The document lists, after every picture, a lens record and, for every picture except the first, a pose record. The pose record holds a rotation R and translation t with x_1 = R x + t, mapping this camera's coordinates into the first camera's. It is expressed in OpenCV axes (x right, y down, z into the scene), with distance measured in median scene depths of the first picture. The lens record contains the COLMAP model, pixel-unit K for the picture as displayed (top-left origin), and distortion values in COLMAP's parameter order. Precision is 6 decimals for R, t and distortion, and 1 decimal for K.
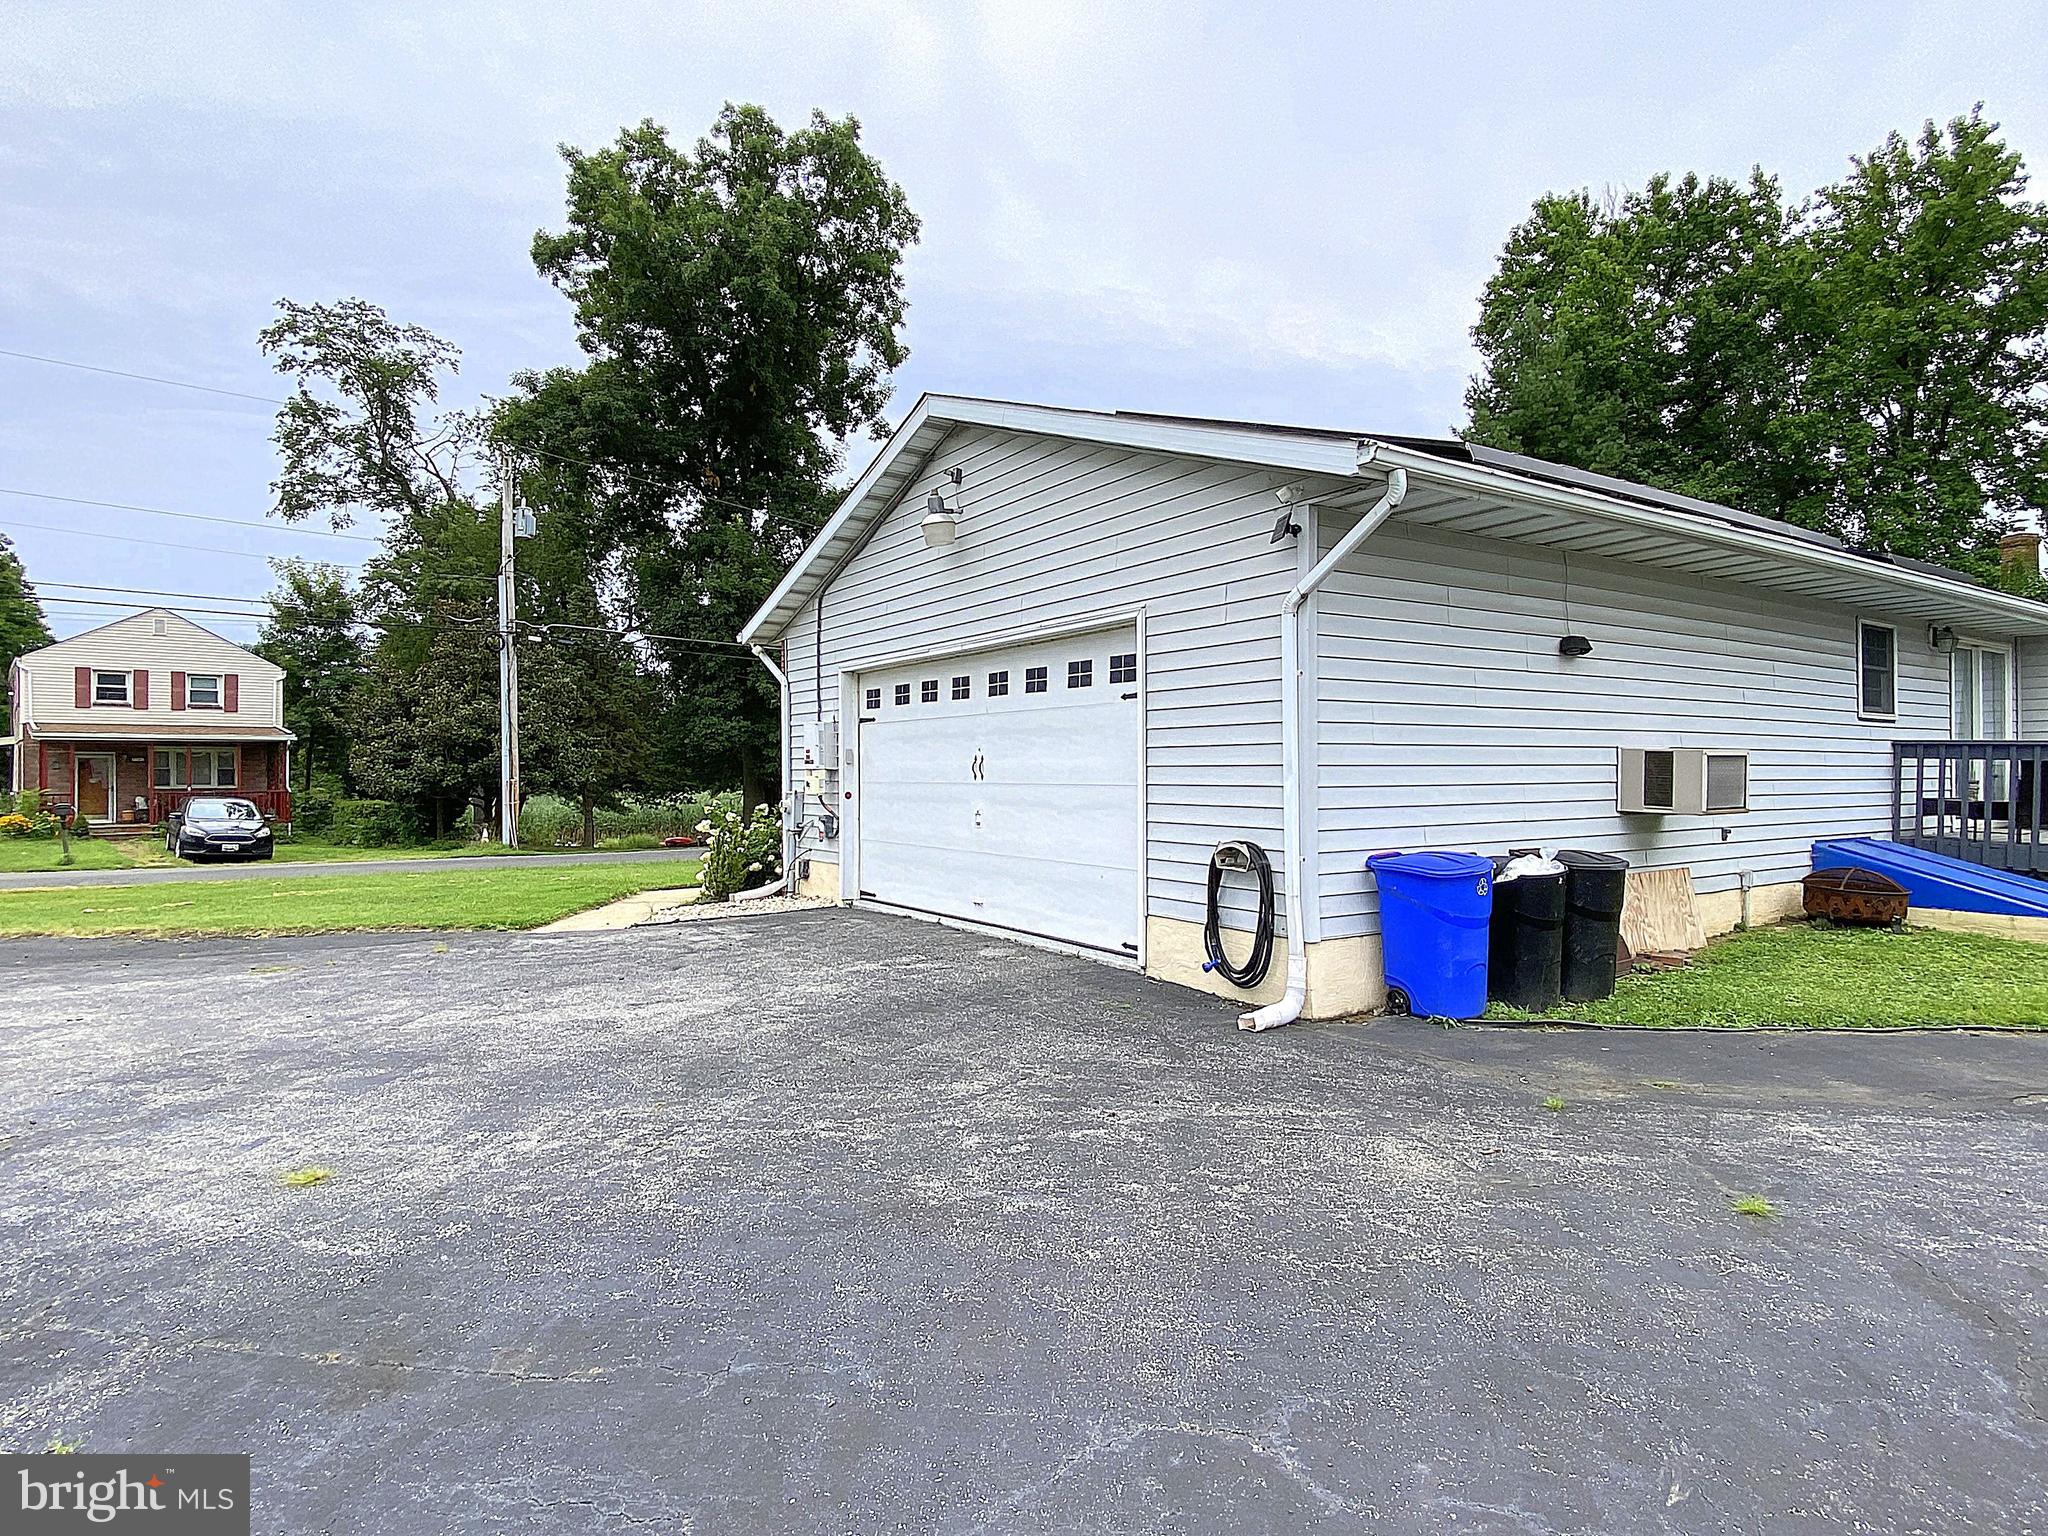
lens RADIAL K [[1097.4, 0, 1017.5], [0, 1097.4, 760.2], [0, 0, 1]] dist [0.050115, -0.048777]
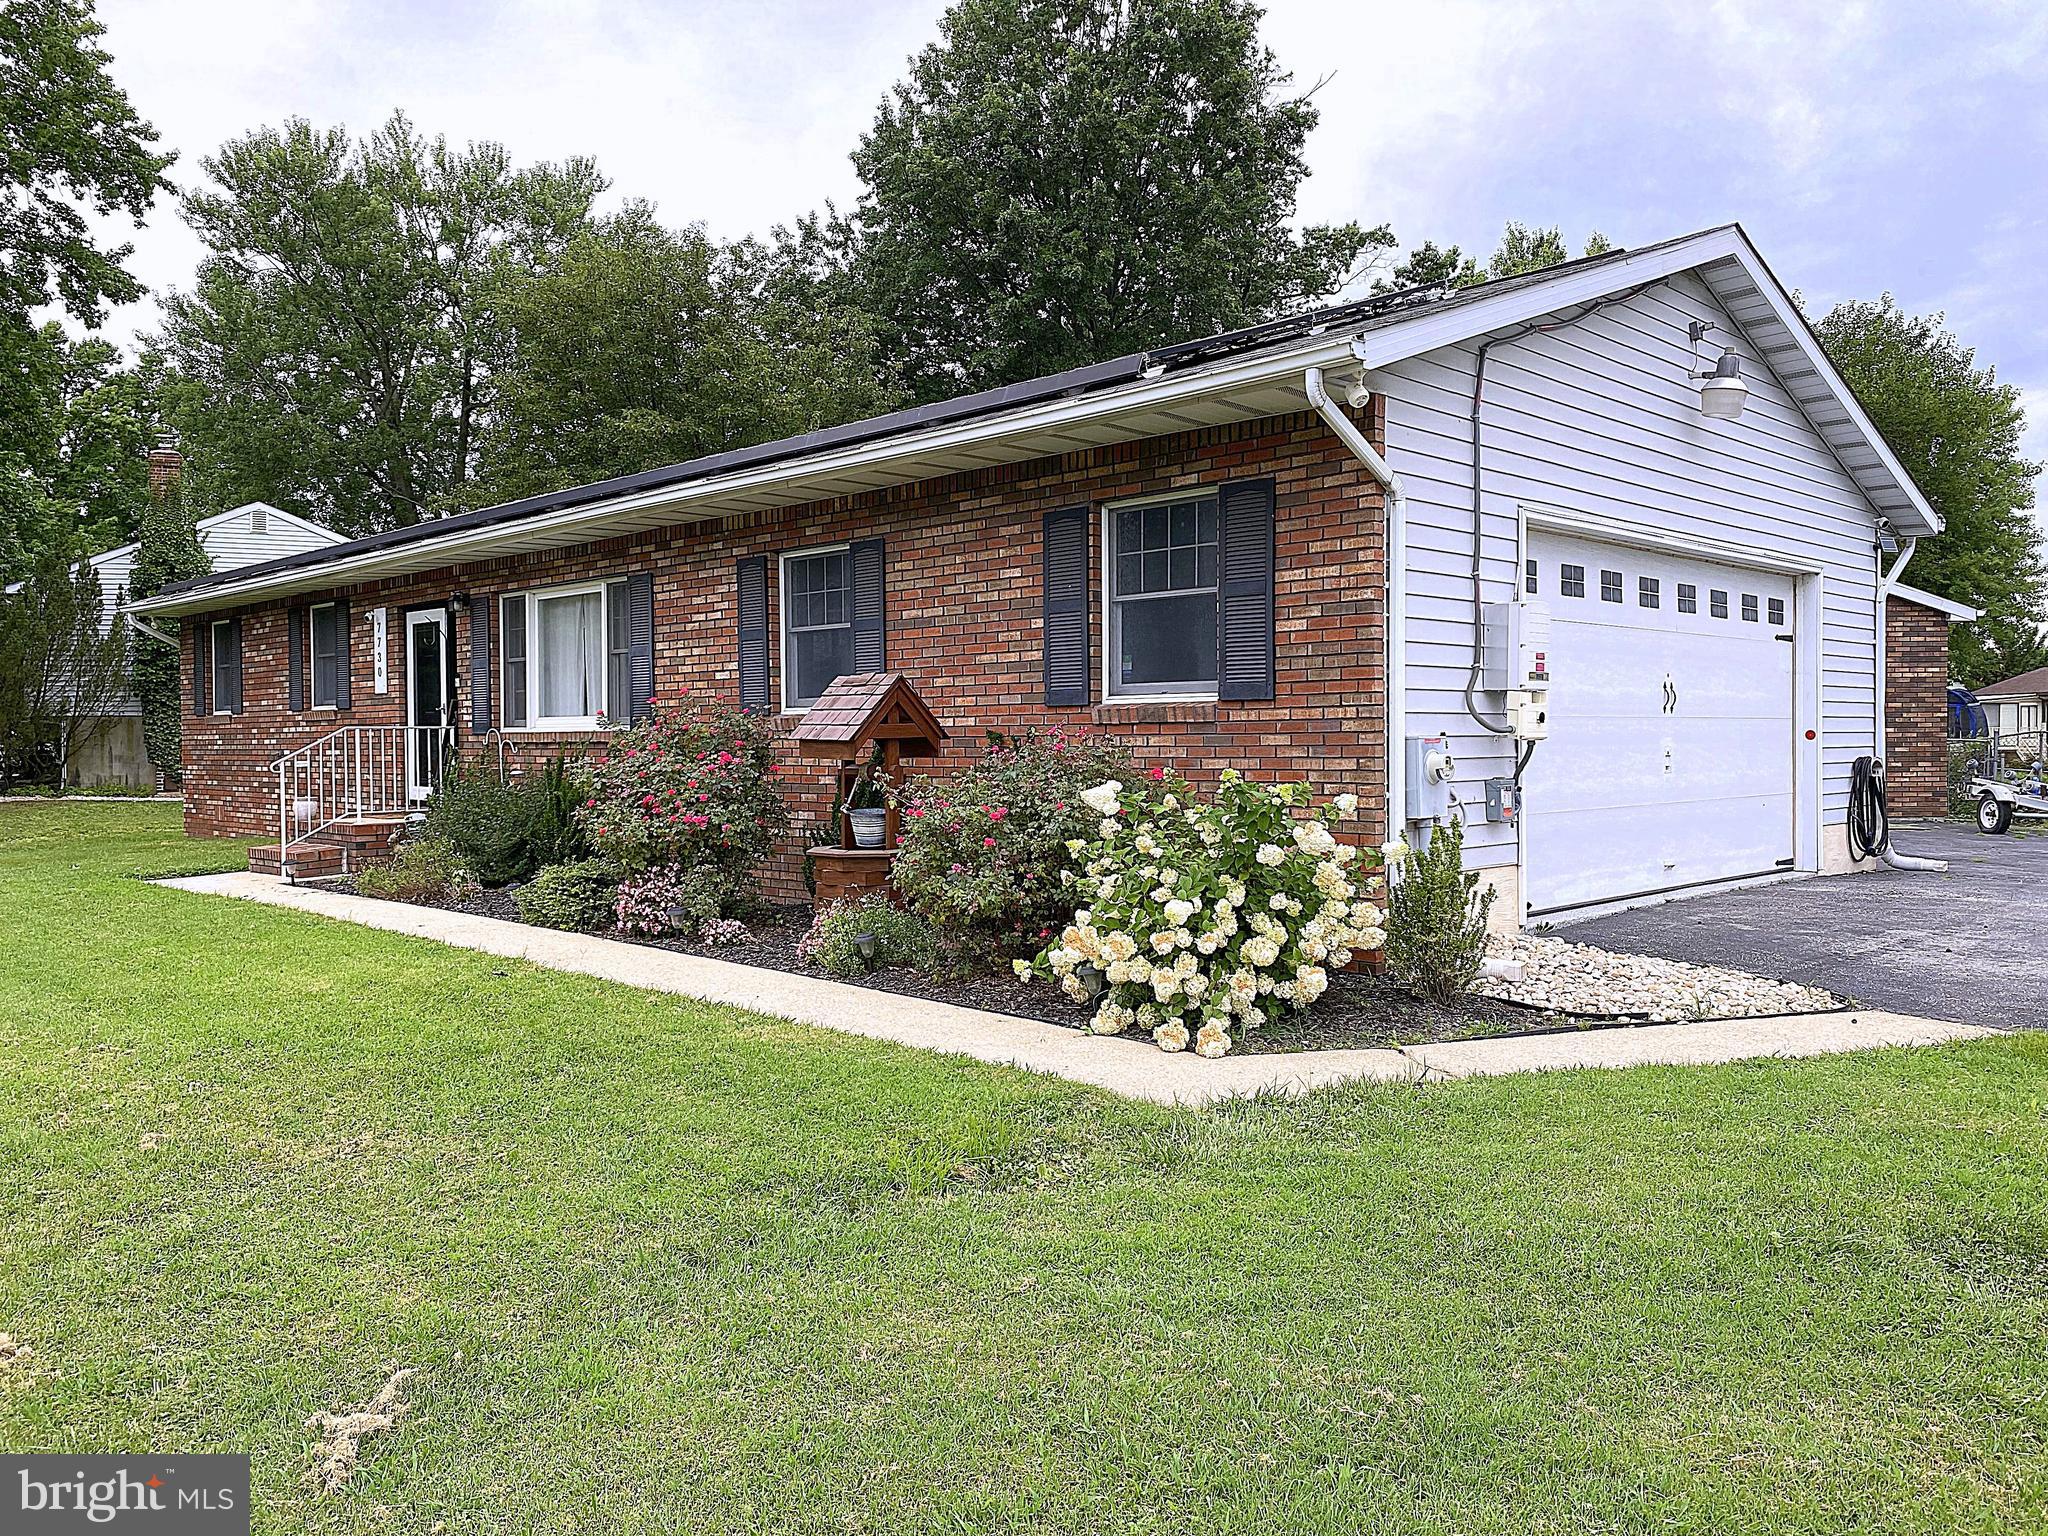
lens RADIAL K [[1527.4, 0, 1001.5], [0, 1527.4, 761.2], [0, 0, 1]] dist [0.012926, -0.002907]
pose [[-0.173608, -0.009163, 0.984772, -1.077718], [-0.001181, 0.999958, 0.009096, 0.044645], [-0.984814, 0.000416, -0.173612, 1.711505]]
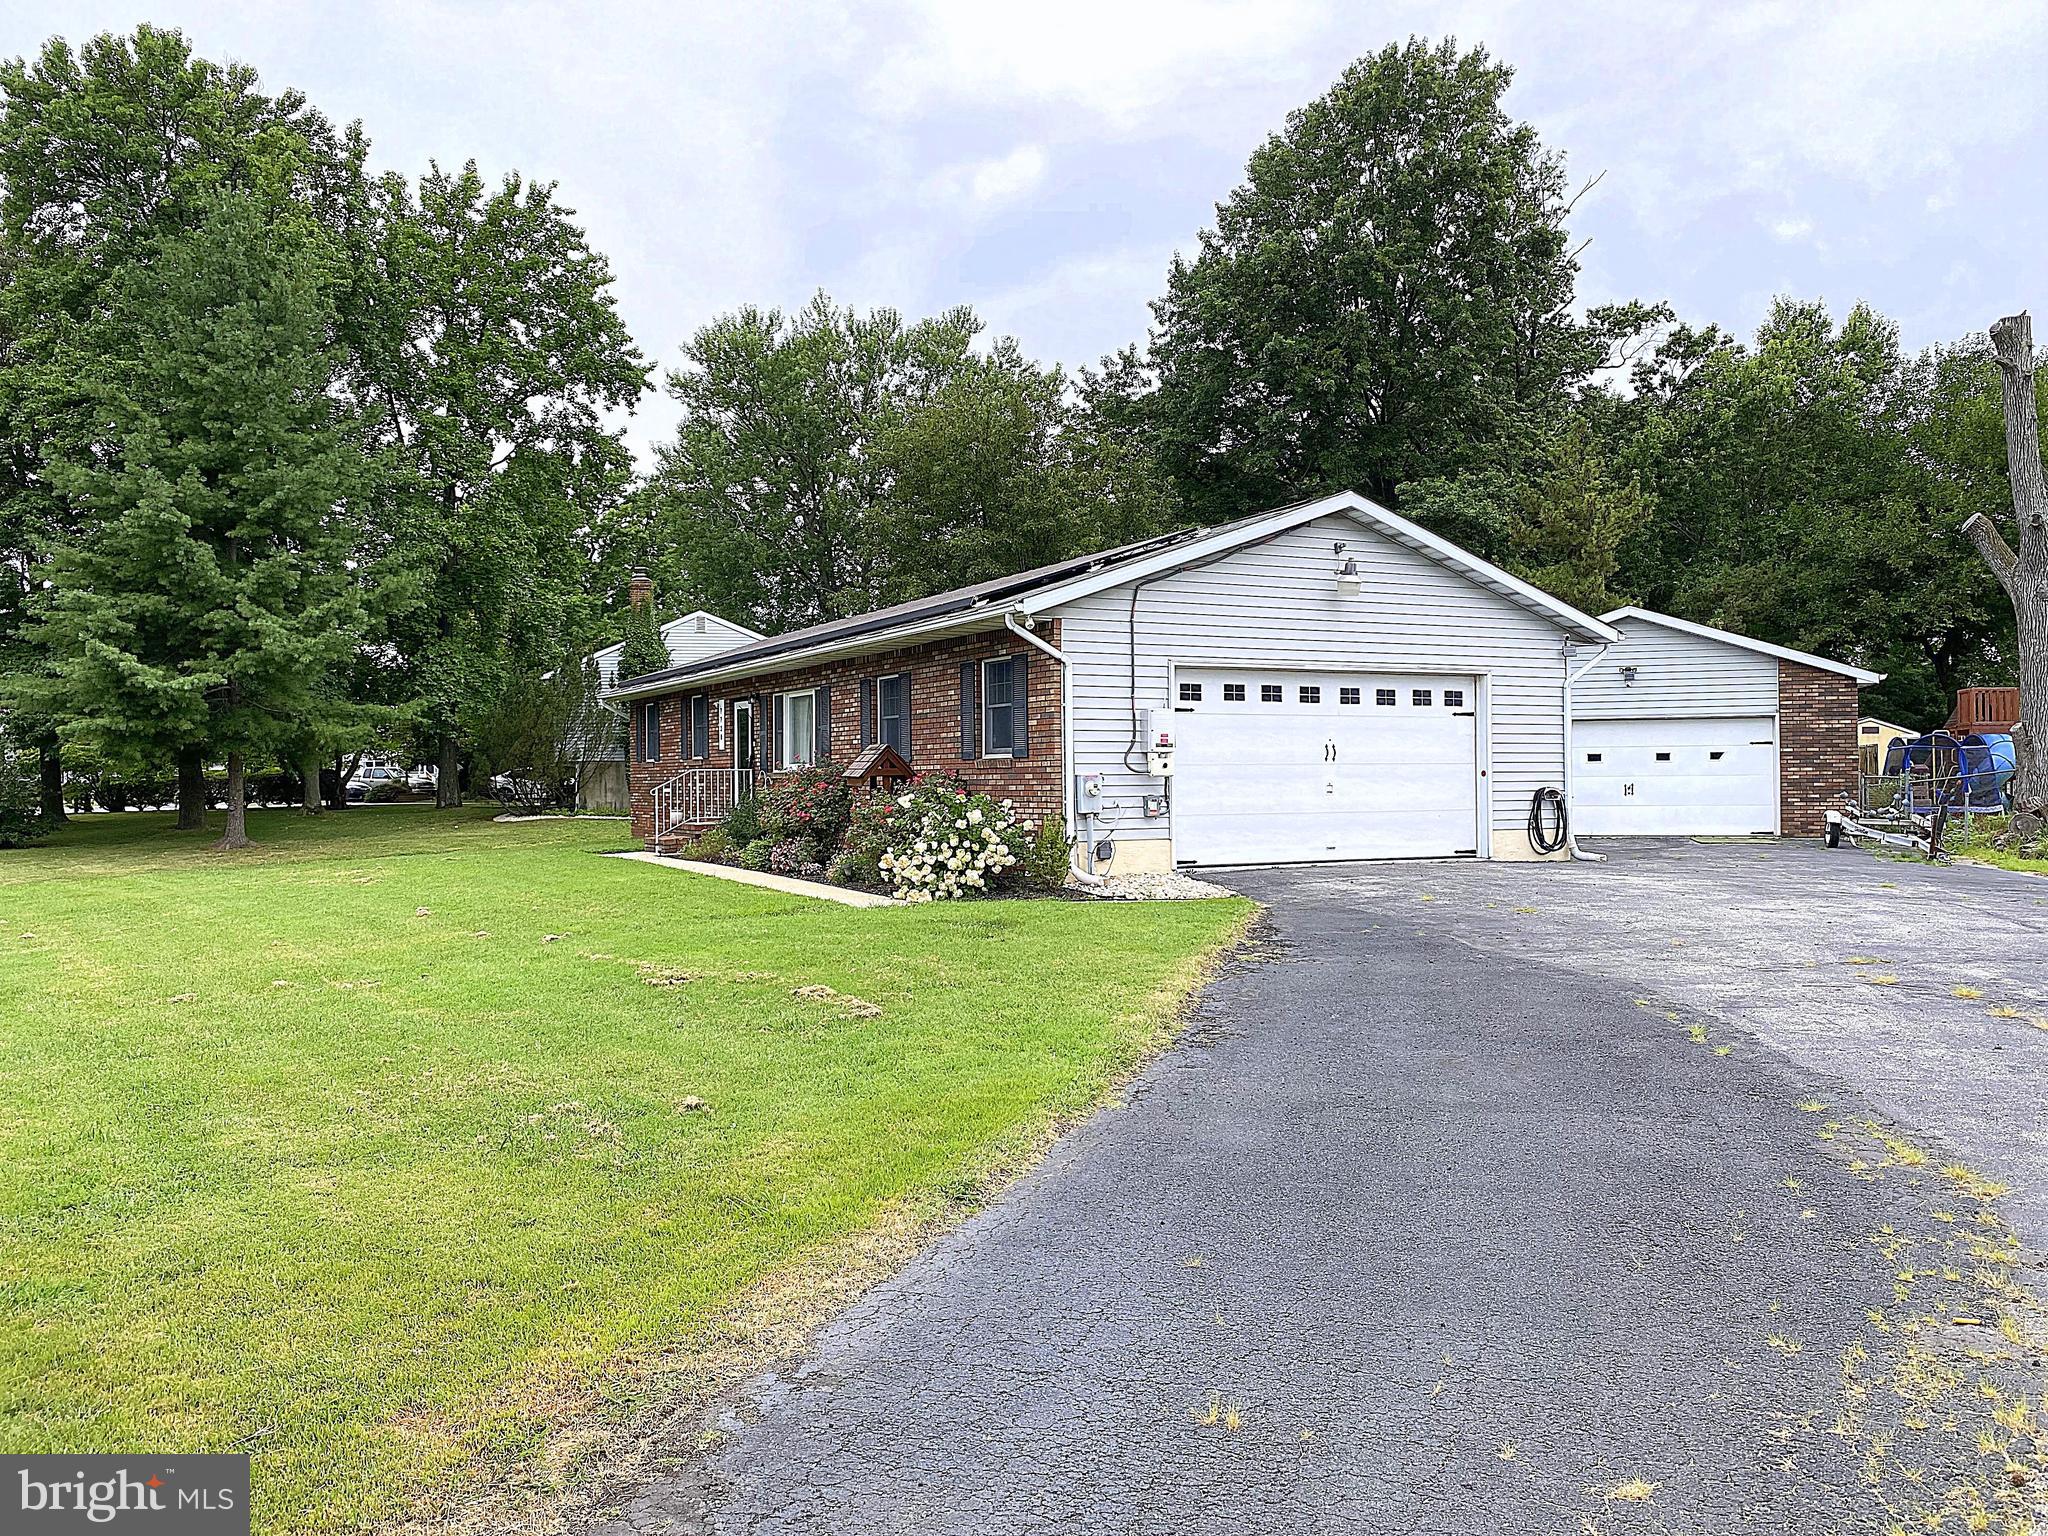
lens RADIAL K [[1515.9, 0, 1016.7], [0, 1515.9, 756.4], [0, 0, 1]] dist [0.100391, -0.213004]
pose [[0.114607, 0.018443, 0.993240, -2.087753], [-0.002240, 0.999830, -0.018307, 0.049925], [-0.993408, -0.000127, 0.114629, 1.204123]]
